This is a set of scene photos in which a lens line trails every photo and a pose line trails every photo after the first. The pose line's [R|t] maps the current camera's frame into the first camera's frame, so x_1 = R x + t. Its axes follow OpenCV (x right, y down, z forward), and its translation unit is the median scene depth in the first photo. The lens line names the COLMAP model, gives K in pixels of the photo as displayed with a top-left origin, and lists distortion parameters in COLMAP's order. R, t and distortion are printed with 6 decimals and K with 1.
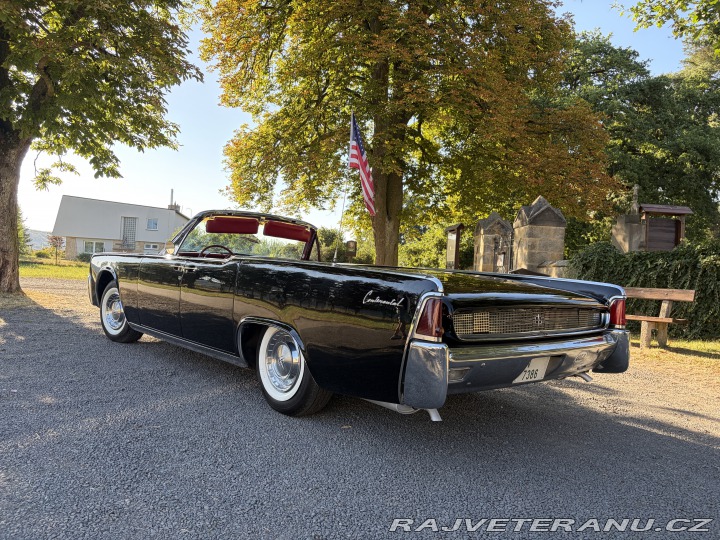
lens RADIAL K [[544.8, 0, 356.8], [0, 544.8, 267.9], [0, 0, 1]] dist [-0.008498, -0.011286]
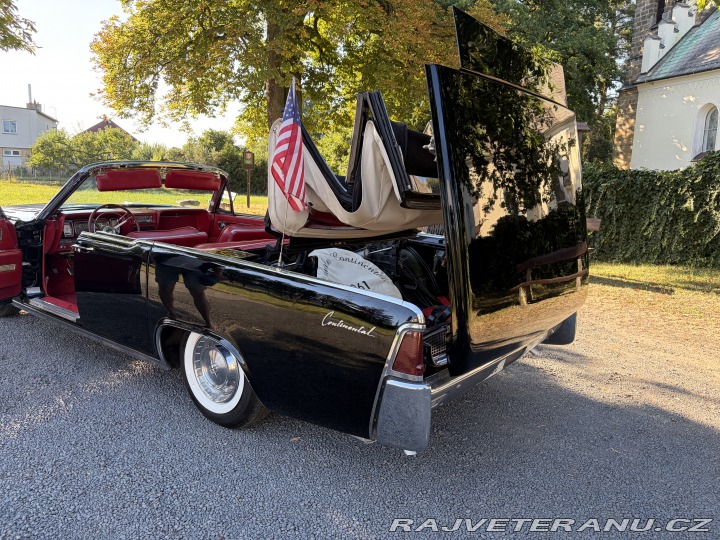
lens RADIAL K [[544.8, 0, 359.5], [0, 544.8, 272.3], [0, 0, 1]] dist [-0.008498, -0.011286]
pose [[0.979961, -0.054793, 0.191505, -0.012517], [0.017017, 0.980936, 0.193585, -0.025384], [-0.198462, -0.186447, 0.962211, 0.027635]]
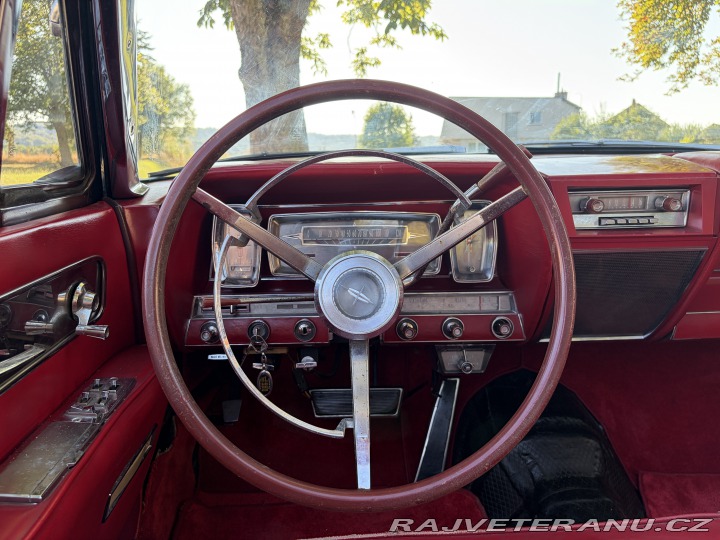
lens RADIAL K [[544.8, 0, 356.5], [0, 544.8, 274.6], [0, 0, 1]] dist [-0.008498, -0.011286]
pose [[0.771942, 0.066776, -0.632176, -0.051453], [0.059890, 0.982405, 0.176902, -0.004101], [0.632866, -0.174419, 0.754360, 0.241410]]
